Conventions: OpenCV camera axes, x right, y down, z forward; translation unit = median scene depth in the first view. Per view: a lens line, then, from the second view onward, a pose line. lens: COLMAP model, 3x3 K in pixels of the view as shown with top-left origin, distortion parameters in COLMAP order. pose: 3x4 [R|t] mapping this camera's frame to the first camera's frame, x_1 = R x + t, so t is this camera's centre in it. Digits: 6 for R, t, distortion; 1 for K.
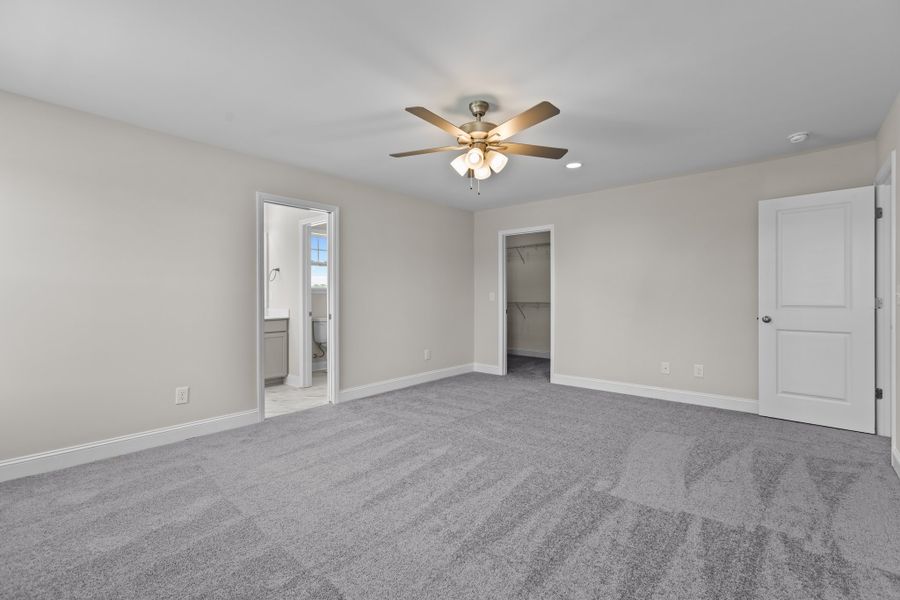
lens RADIAL K [[397.5, 0, 450.0], [0, 397.5, 300.0], [0, 0, 1]] dist [0.146535, -0.000038]
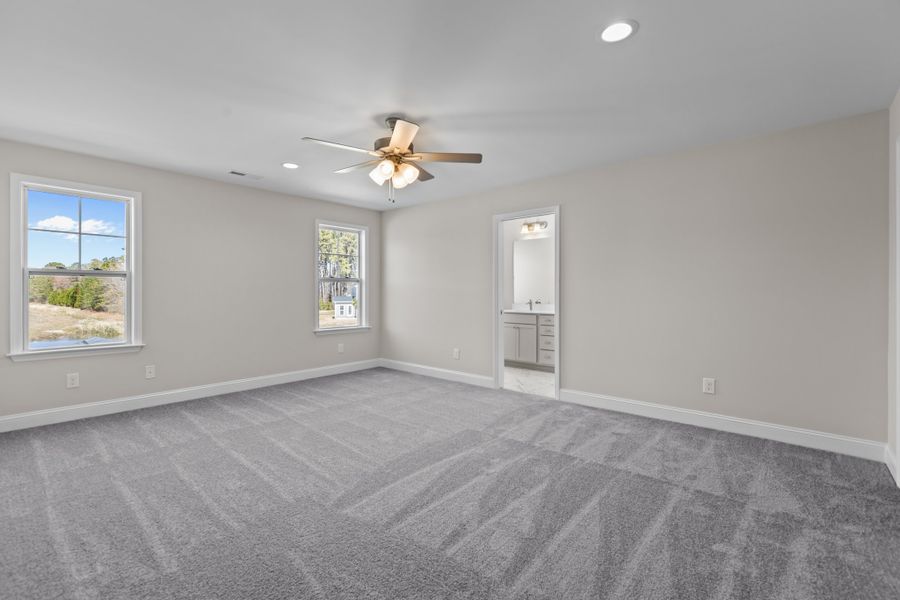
lens RADIAL K [[400.9, 0, 446.4], [0, 400.9, 299.0], [0, 0, 1]] dist [0.000479, -0.000267]
pose [[0.054350, 0.017637, -0.998366, 0.797417], [0.000369, 0.999844, 0.017683, -0.017059], [0.998522, -0.001330, 0.054335, 0.753570]]
